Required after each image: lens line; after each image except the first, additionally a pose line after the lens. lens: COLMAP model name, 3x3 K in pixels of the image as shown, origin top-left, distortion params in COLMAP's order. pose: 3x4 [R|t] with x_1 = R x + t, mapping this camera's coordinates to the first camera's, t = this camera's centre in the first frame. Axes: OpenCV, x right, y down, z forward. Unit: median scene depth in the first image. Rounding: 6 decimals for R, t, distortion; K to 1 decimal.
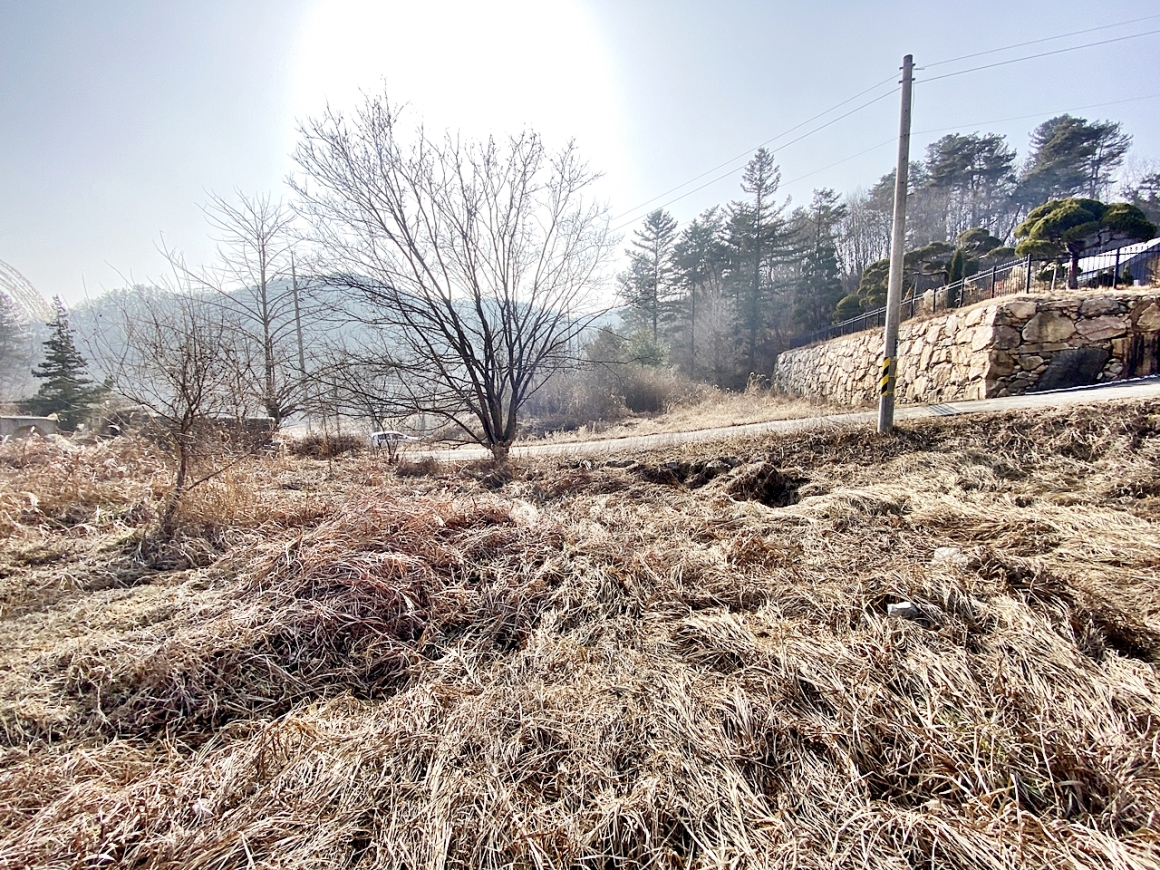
lens RADIAL K [[462.2, 0, 580.7], [0, 462.2, 437.8], [0, 0, 1]] dist [0.006719, -0.014933]
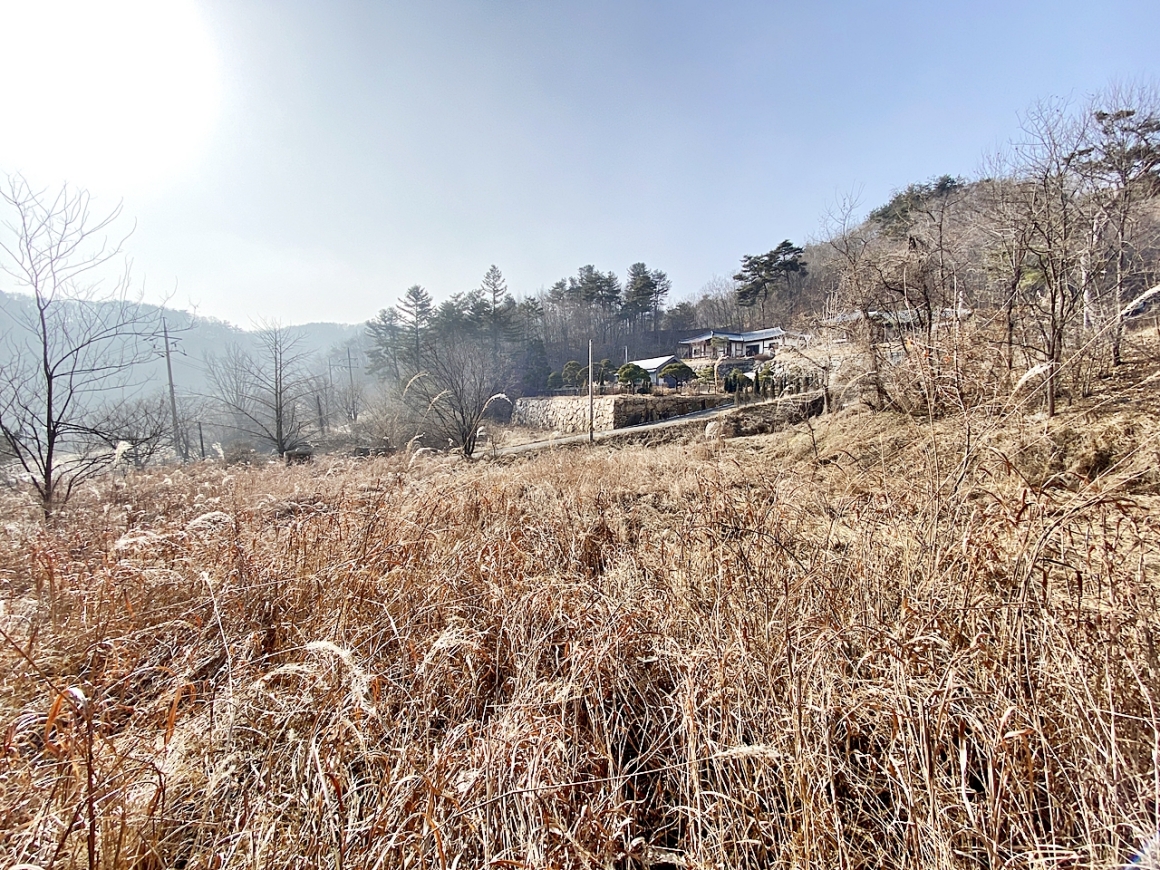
lens RADIAL K [[462.2, 0, 578.8], [0, 462.2, 431.6], [0, 0, 1]] dist [0.006719, -0.014933]
pose [[0.805698, -0.032689, 0.591423, -0.316199], [0.071351, 0.996562, -0.042120, 0.012697], [-0.588013, 0.076134, 0.805261, -0.376228]]
